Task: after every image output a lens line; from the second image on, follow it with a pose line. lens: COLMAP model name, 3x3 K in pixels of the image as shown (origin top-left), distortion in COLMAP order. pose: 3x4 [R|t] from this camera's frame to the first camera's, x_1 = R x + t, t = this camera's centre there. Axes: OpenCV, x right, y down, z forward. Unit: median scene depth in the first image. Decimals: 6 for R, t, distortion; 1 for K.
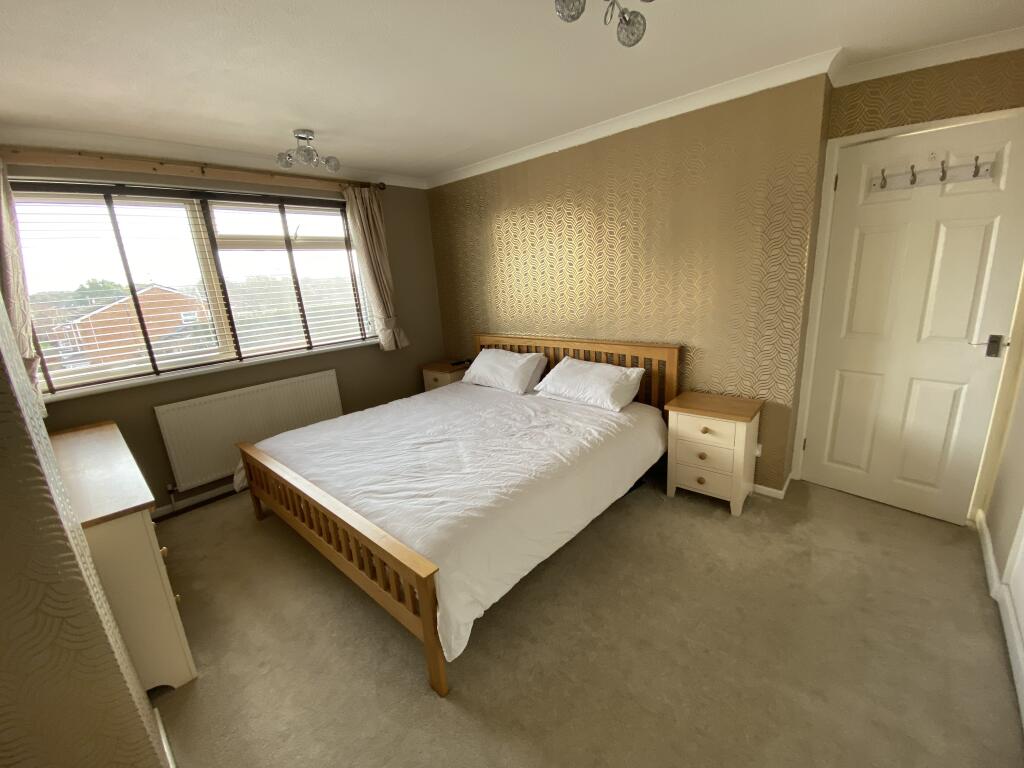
lens RADIAL K [[413.8, 0, 507.9], [0, 413.8, 383.0], [0, 0, 1]] dist [0.000628, -0.011603]
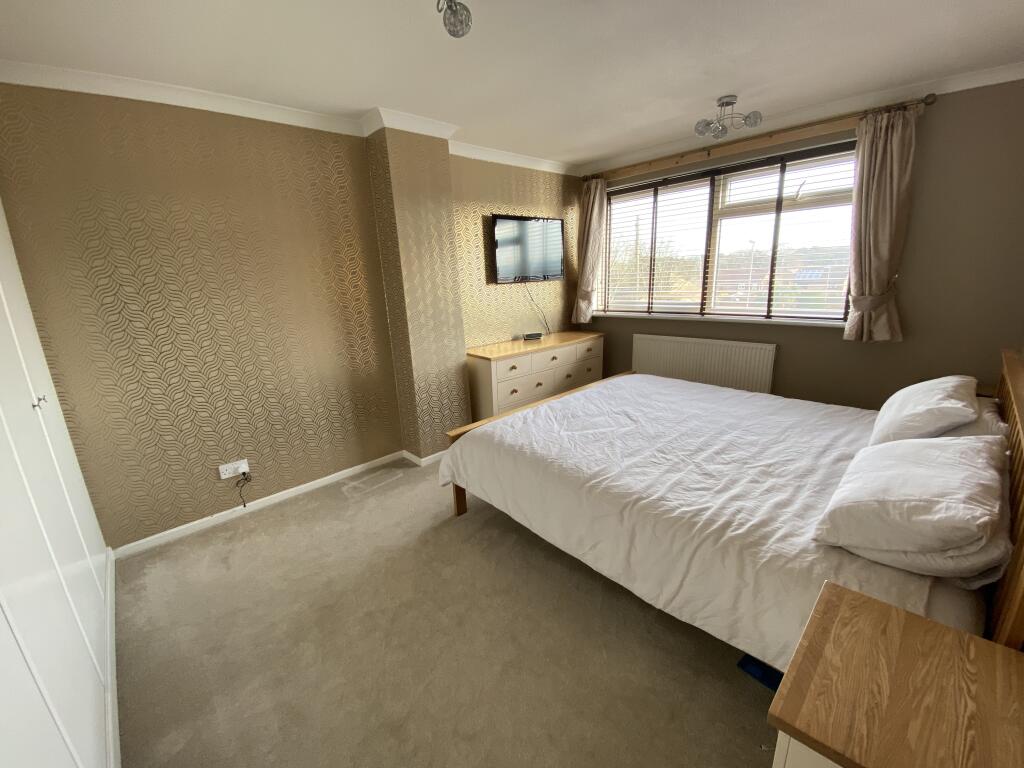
lens RADIAL K [[413.8, 0, 507.9], [0, 413.8, 383.0], [0, 0, 1]] dist [0.000628, -0.011603]
pose [[-0.093967, 0.324313, -0.941271, 0.670485], [-0.194962, 0.921154, 0.336845, -0.189621], [0.976299, 0.215164, -0.023329, 0.600573]]
